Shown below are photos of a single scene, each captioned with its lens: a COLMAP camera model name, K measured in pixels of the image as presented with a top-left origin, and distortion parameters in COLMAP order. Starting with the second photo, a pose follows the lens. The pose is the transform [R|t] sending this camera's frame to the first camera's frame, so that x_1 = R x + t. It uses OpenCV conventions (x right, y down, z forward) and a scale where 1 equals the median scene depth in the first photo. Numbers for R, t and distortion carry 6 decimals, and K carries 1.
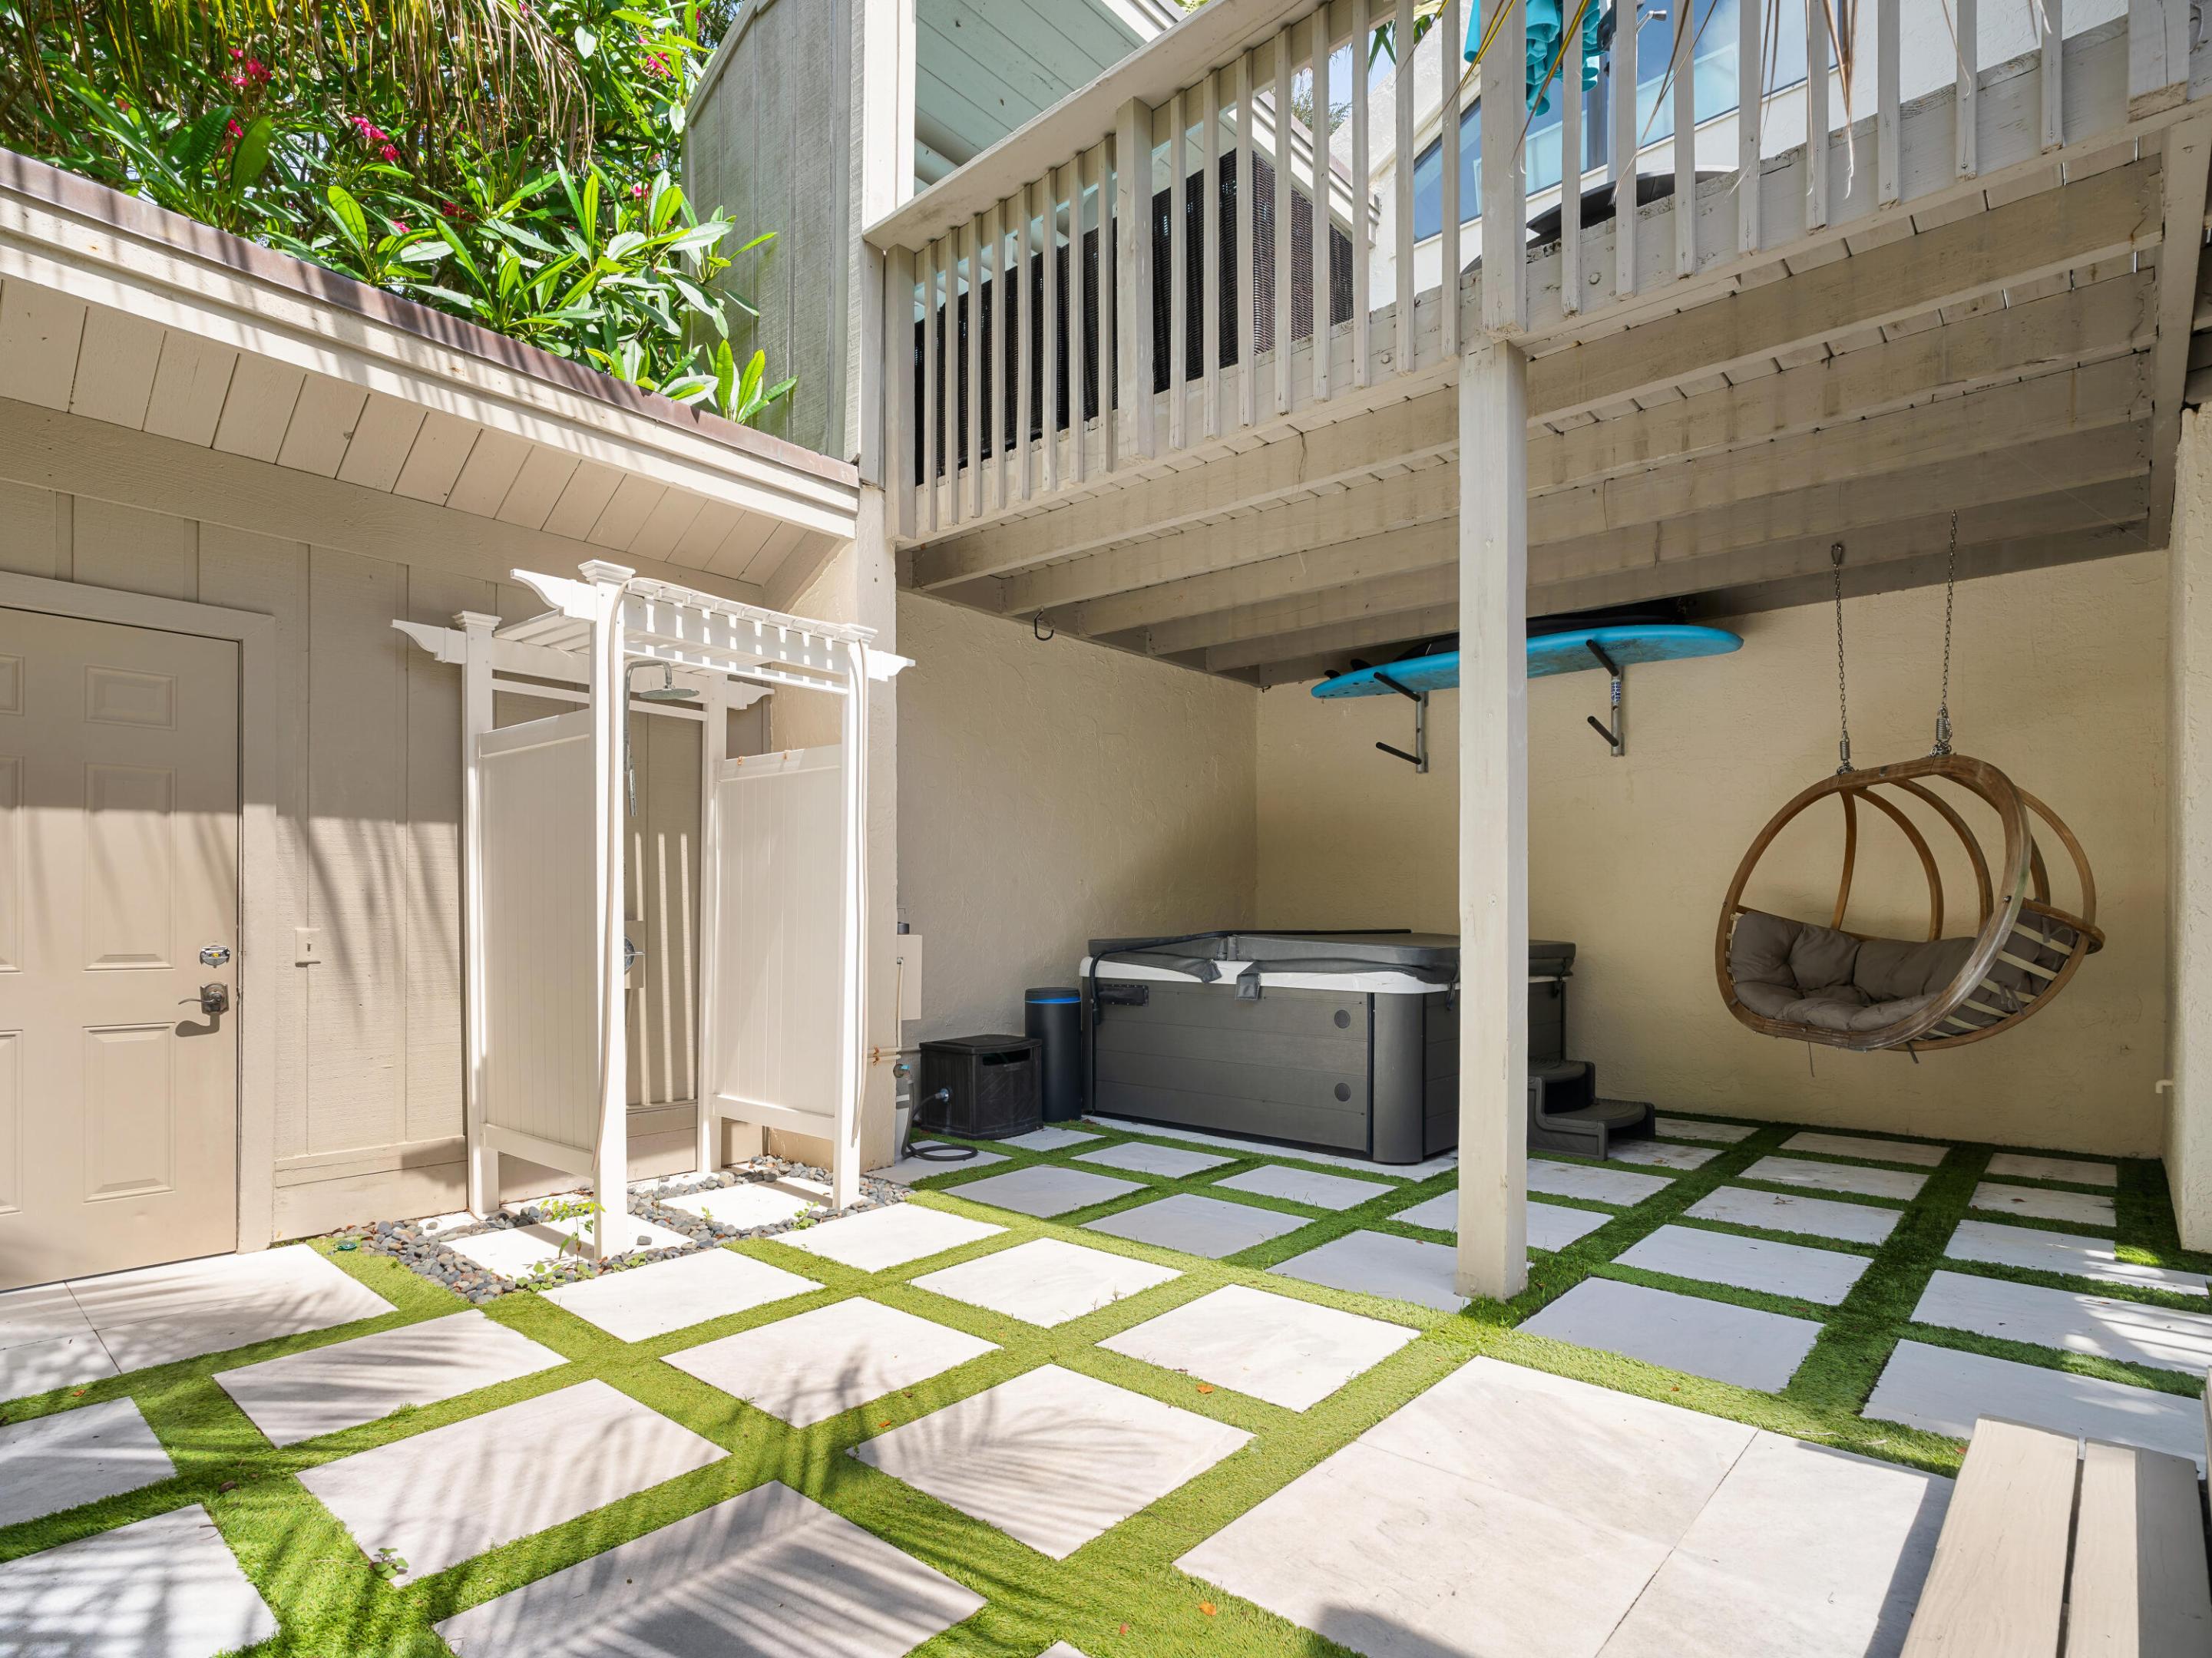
lens RADIAL K [[1113.6, 0, 1068.8], [0, 1113.6, 908.8], [0, 0, 1]] dist [-0.007937, 0.002055]
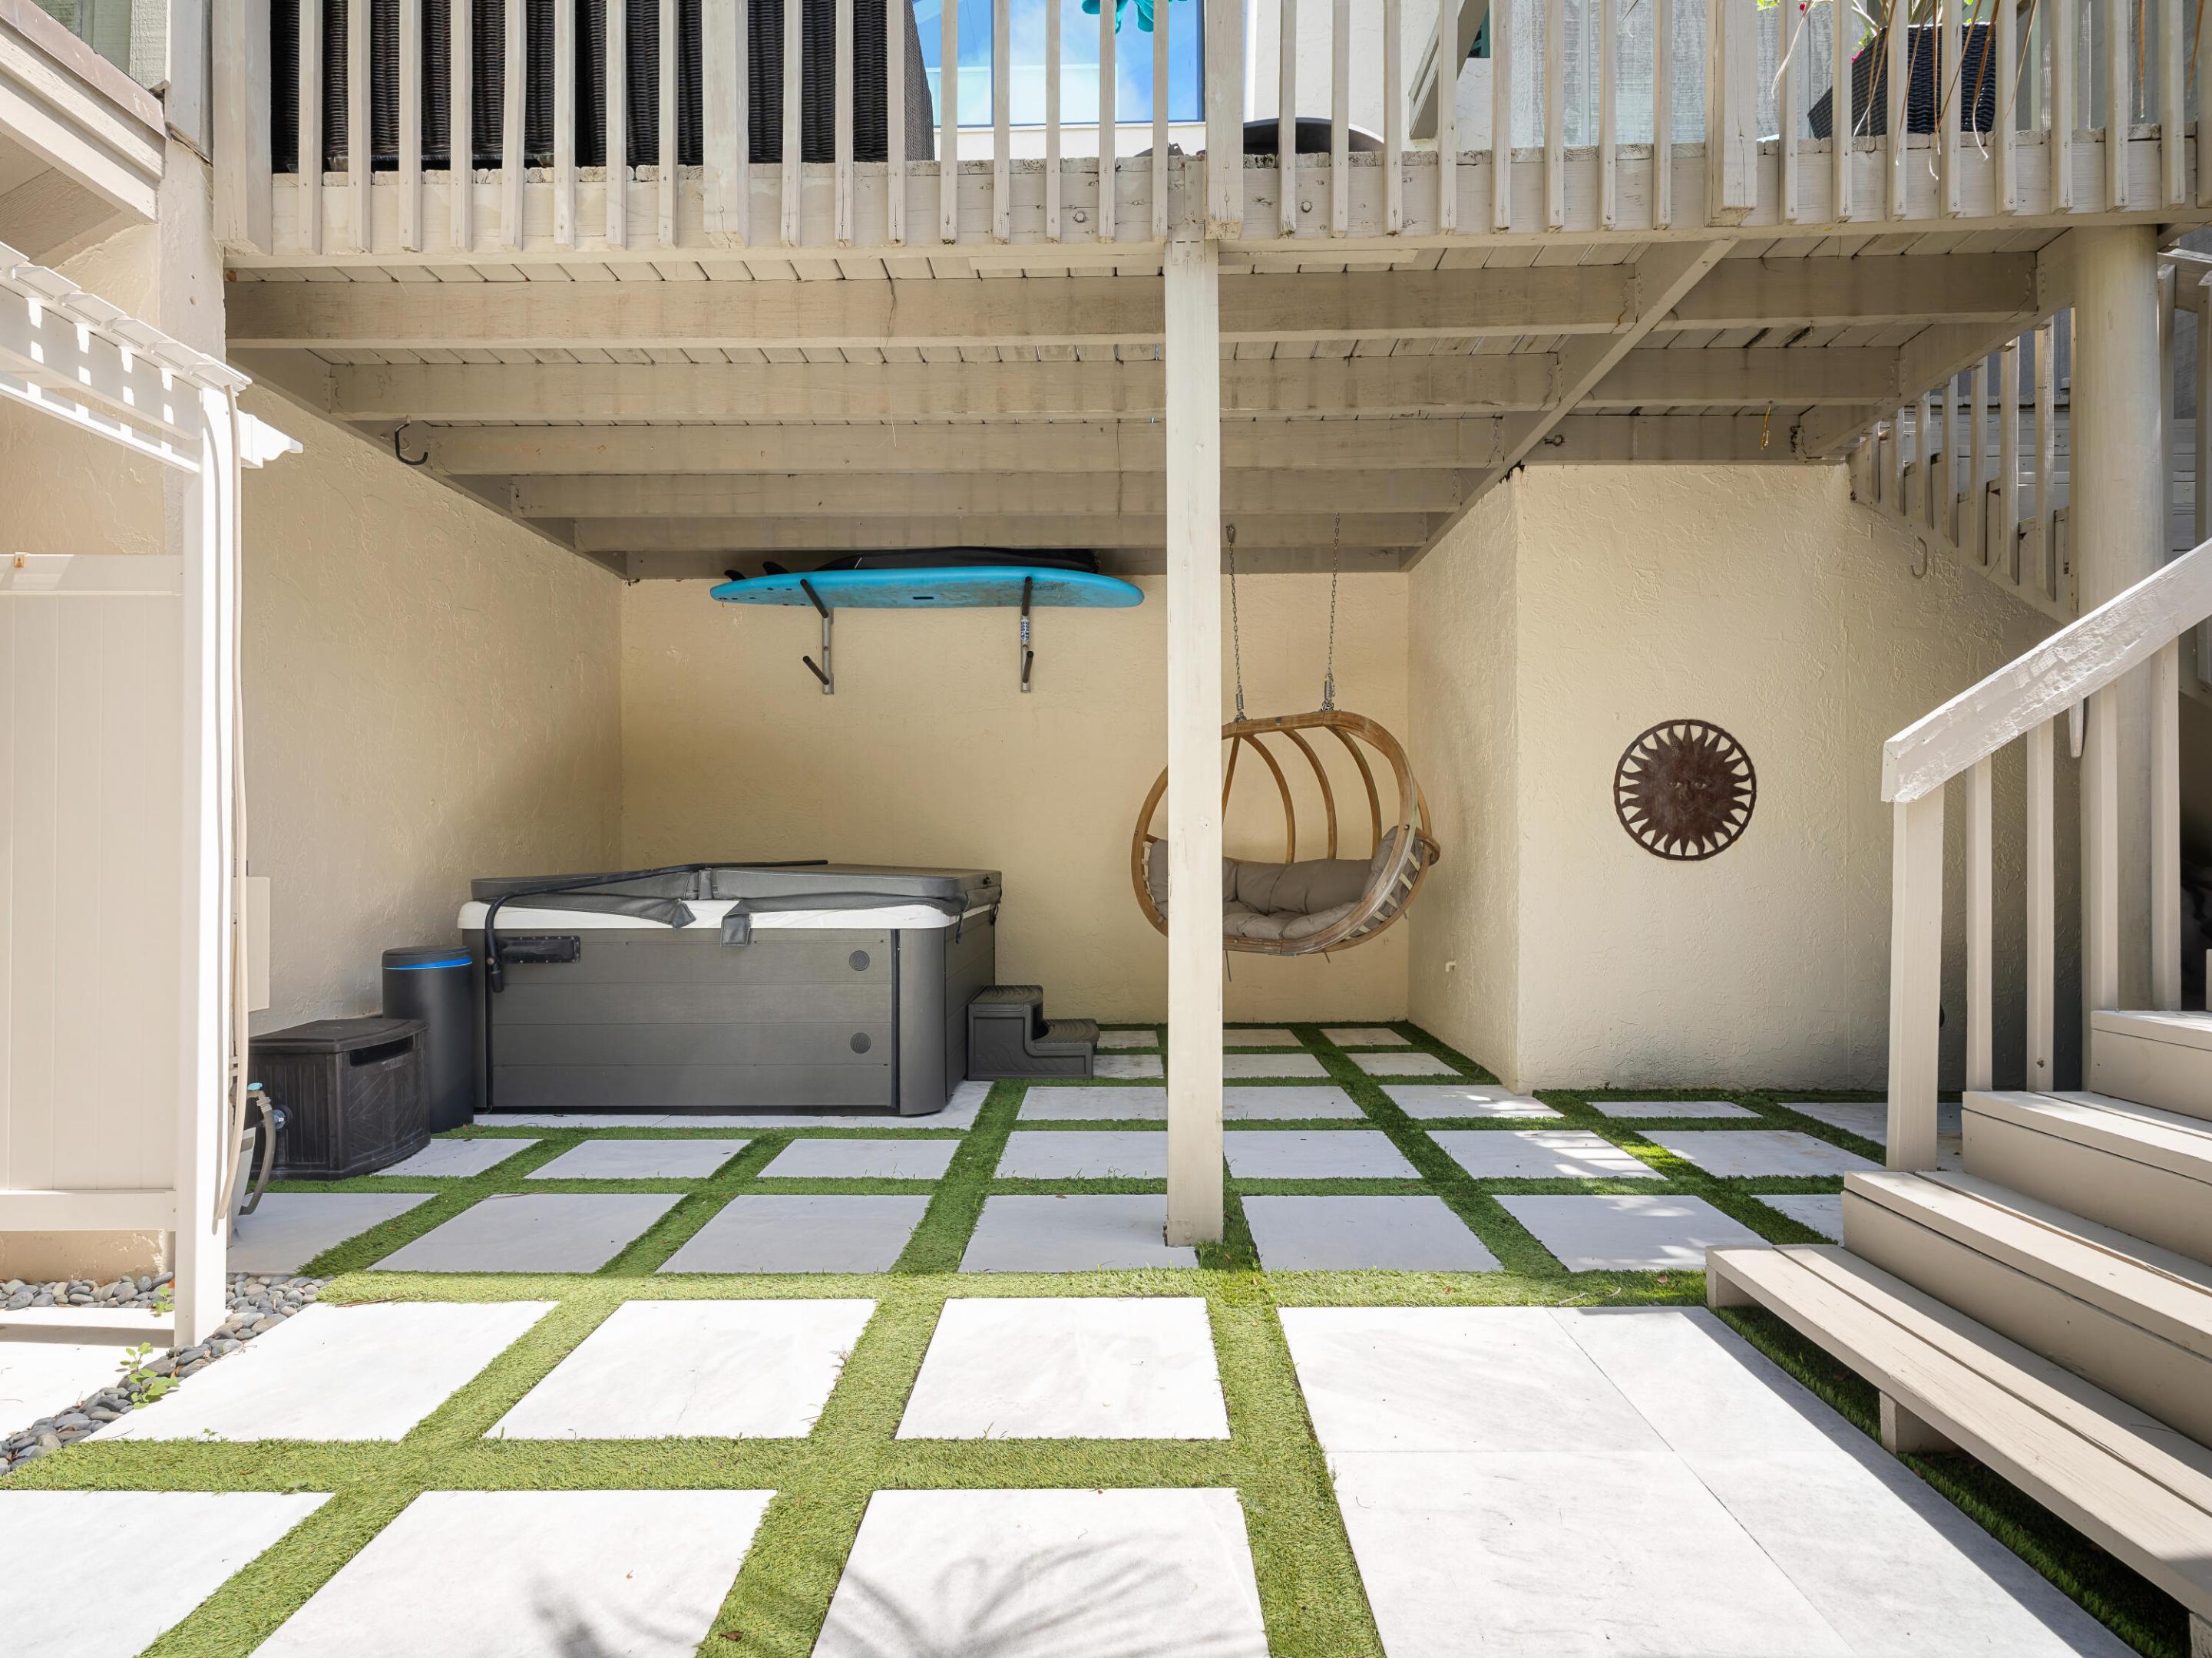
lens RADIAL K [[1113.6, 0, 1099.7], [0, 1113.6, 843.6], [0, 0, 1]] dist [-0.007937, 0.002055]
pose [[0.758719, -0.004548, 0.651402, -0.225559], [0.003260, 0.999990, 0.003184, 0.004249], [-0.651410, -0.000293, 0.758726, 0.245357]]
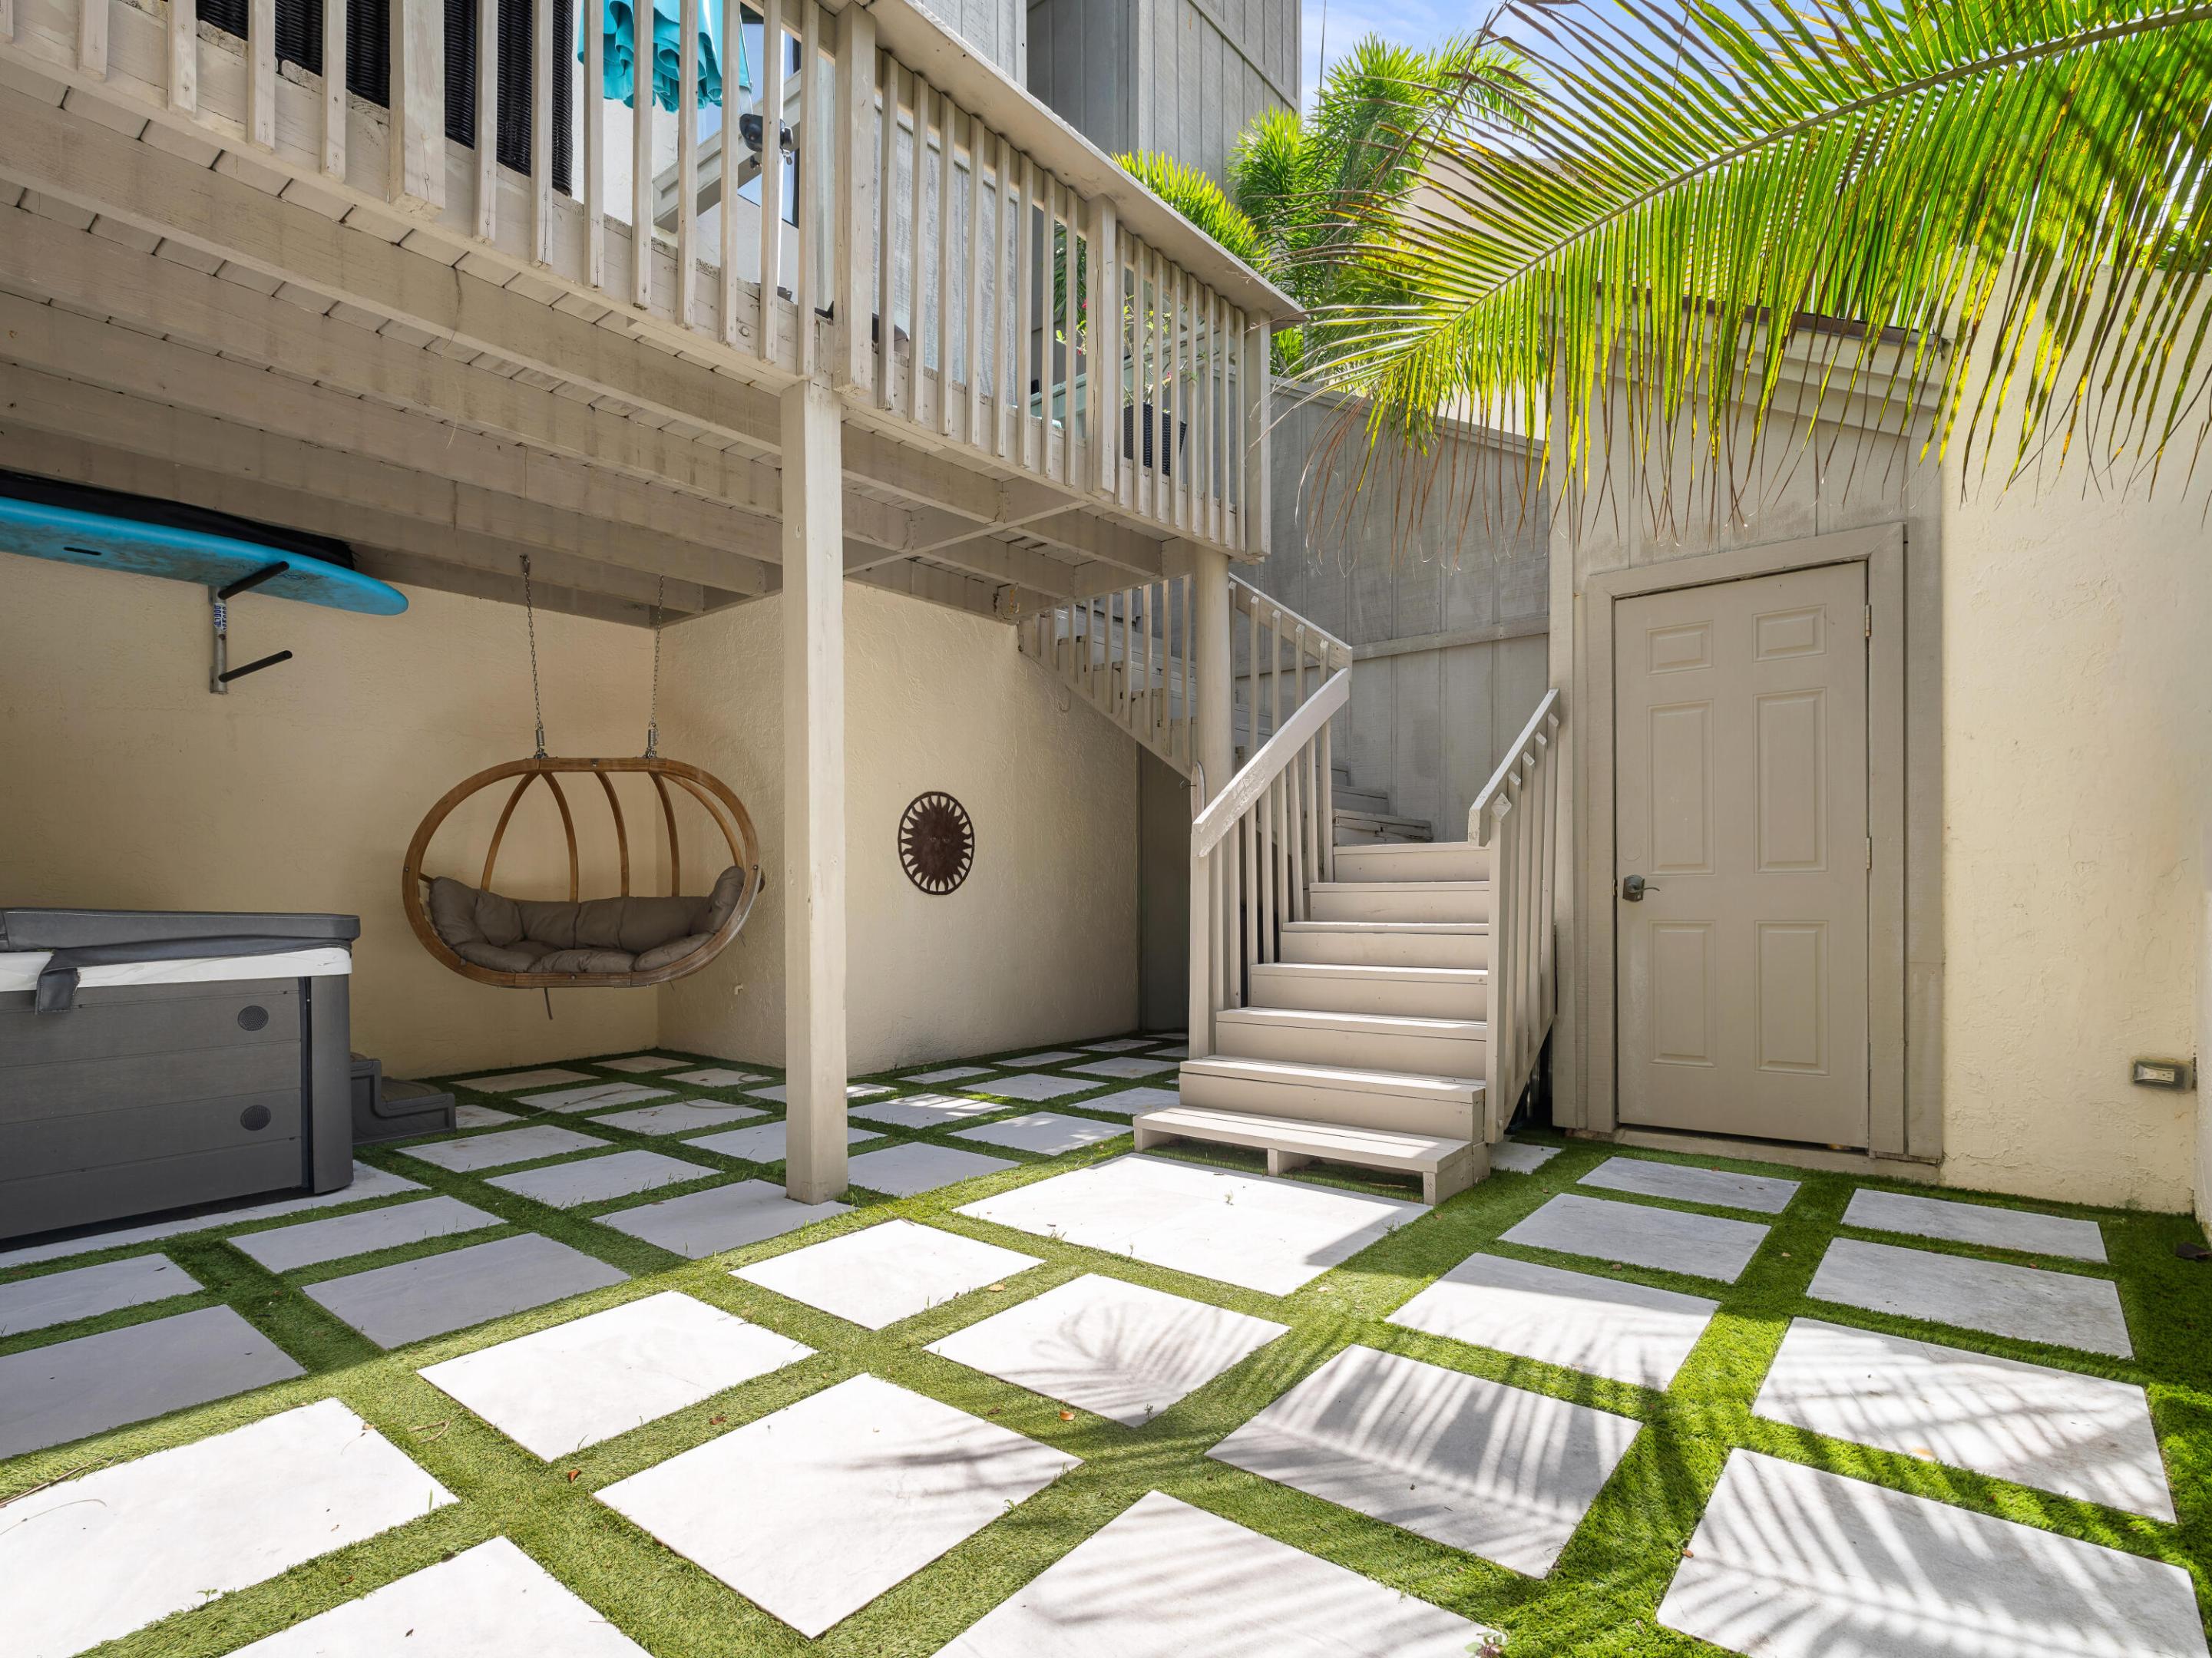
lens RADIAL K [[1113.6, 0, 1103.4], [0, 1113.6, 892.7], [0, 0, 1]] dist [-0.007937, 0.002055]
pose [[-0.050147, -0.006496, 0.998721, -0.603006], [-0.000571, 0.999979, 0.006475, 0.014058], [-0.998742, -0.000246, -0.050150, 0.569375]]
